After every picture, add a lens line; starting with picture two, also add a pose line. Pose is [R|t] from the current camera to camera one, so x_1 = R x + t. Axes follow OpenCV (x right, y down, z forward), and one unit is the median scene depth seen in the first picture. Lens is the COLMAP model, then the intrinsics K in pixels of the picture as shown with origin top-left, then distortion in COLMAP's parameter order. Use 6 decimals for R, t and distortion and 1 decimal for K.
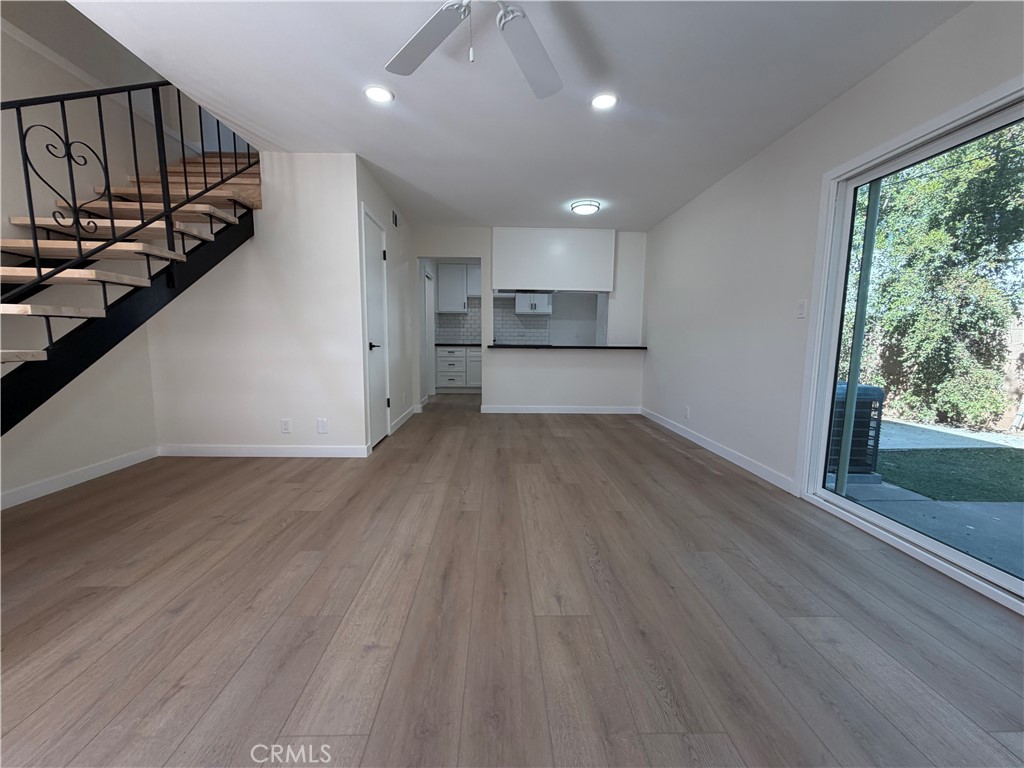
lens RADIAL K [[410.3, 0, 508.4], [0, 410.3, 385.2], [0, 0, 1]] dist [-0.000866, 0.000460]
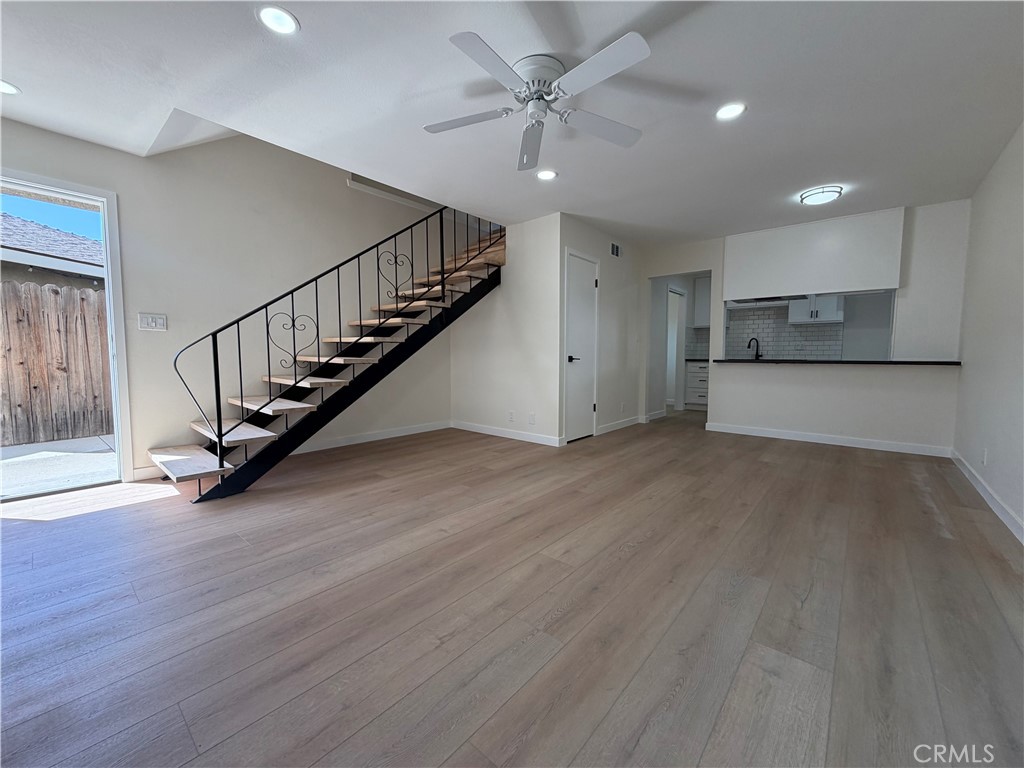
lens RADIAL K [[410.3, 0, 508.2], [0, 410.3, 386.1], [0, 0, 1]] dist [-0.000866, 0.000460]
pose [[0.735321, 0.042584, -0.676380, 0.490506], [-0.070726, 0.997396, -0.014094, 0.023610], [0.674019, 0.058202, 0.736418, -0.051812]]
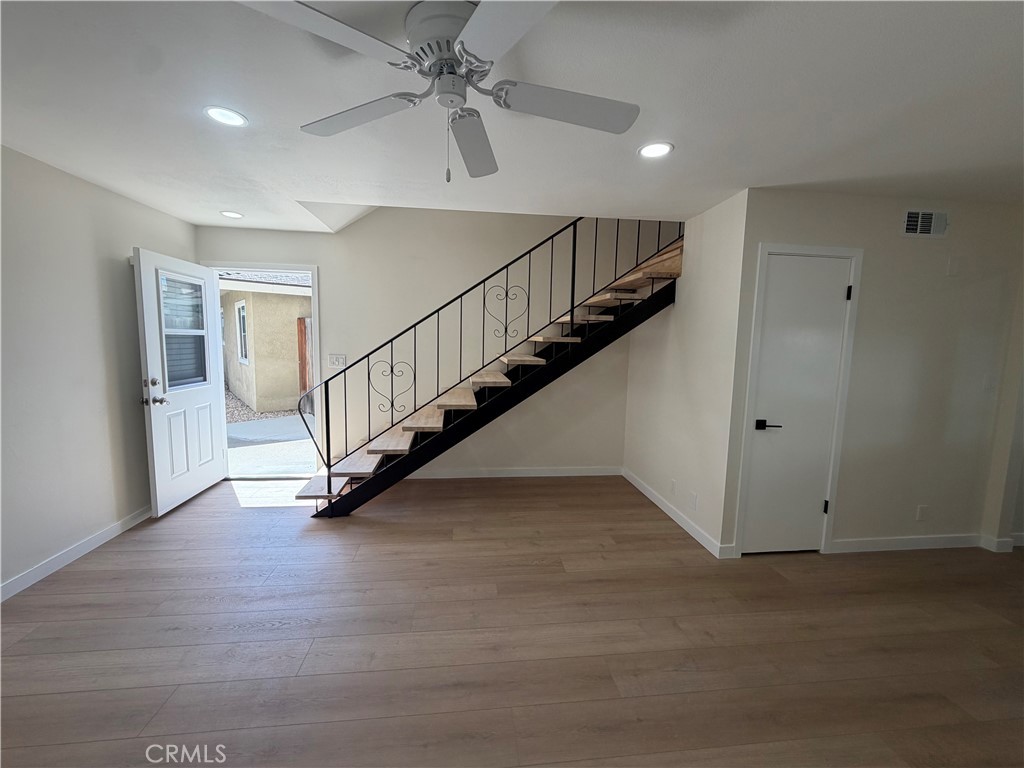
lens RADIAL K [[410.3, 0, 510.3], [0, 410.3, 384.6], [0, 0, 1]] dist [-0.000866, 0.000460]
pose [[0.080478, 0.101040, -0.991622, 0.498958], [-0.130530, 0.987350, 0.090011, -0.233808], [0.988173, 0.122192, 0.092649, 0.608238]]
